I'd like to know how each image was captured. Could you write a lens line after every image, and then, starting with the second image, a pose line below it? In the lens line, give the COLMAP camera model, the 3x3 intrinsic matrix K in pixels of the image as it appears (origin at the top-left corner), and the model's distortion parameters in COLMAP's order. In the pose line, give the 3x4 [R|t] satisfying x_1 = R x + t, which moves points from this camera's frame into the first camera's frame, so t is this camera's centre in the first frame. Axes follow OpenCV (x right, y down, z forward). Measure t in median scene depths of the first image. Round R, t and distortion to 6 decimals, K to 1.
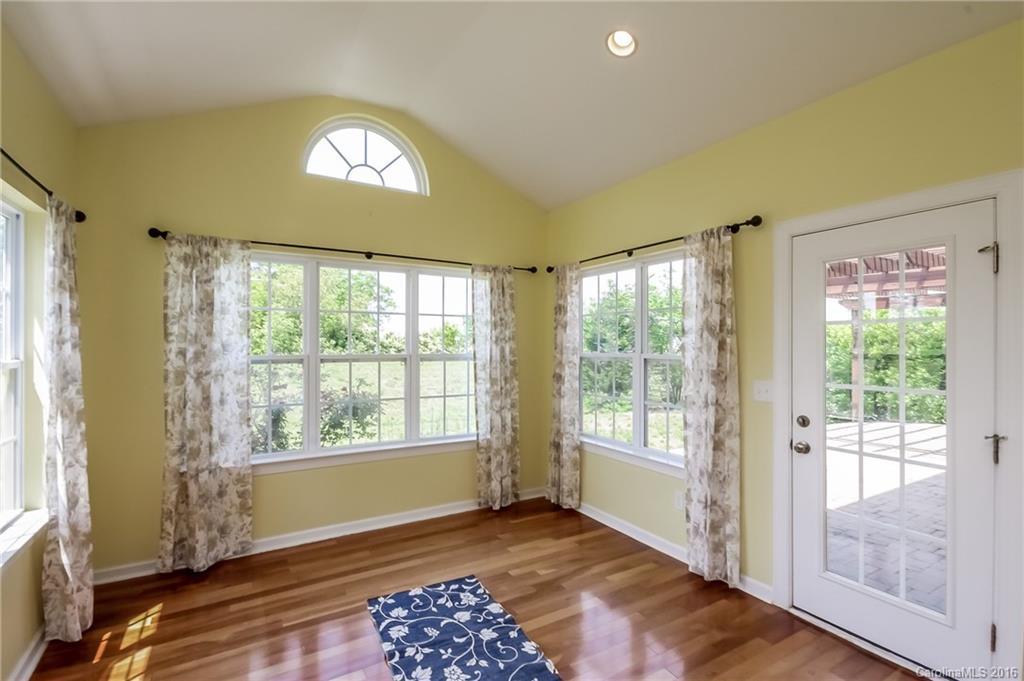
lens RADIAL K [[483.9, 0, 513.1], [0, 483.9, 341.3], [0, 0, 1]] dist [0.003047, -0.001855]
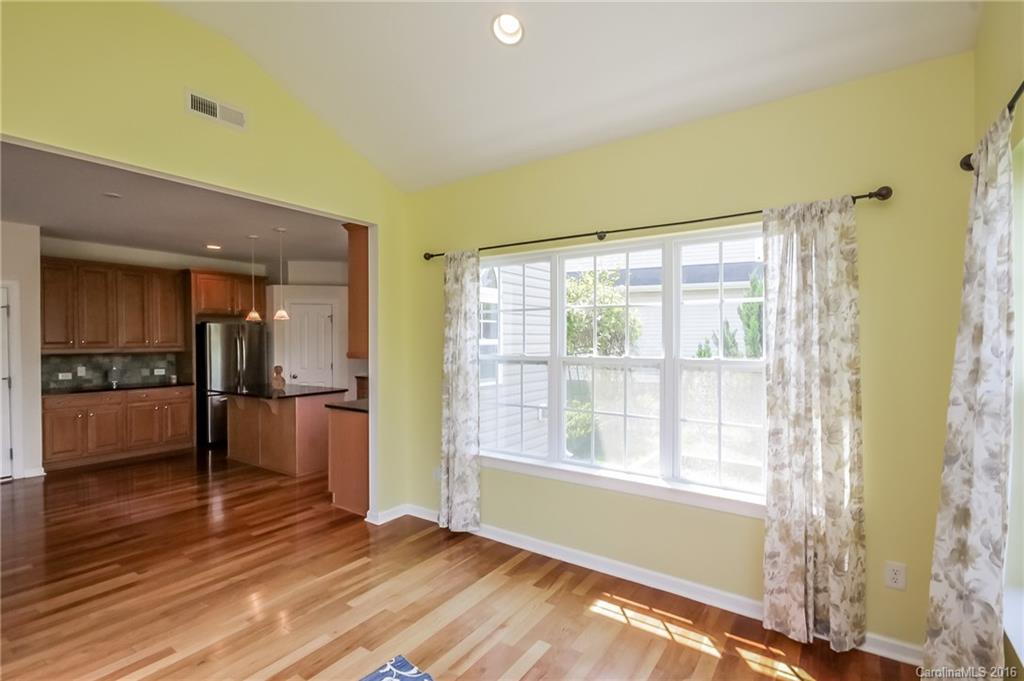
lens RADIAL K [[483.9, 0, 513.9], [0, 483.9, 338.9], [0, 0, 1]] dist [0.003047, -0.001855]
pose [[-0.909062, -0.001935, -0.416656, 0.029175], [-0.003853, 0.999985, 0.003763, -0.006484], [0.416643, 0.005027, -0.909056, 1.733061]]
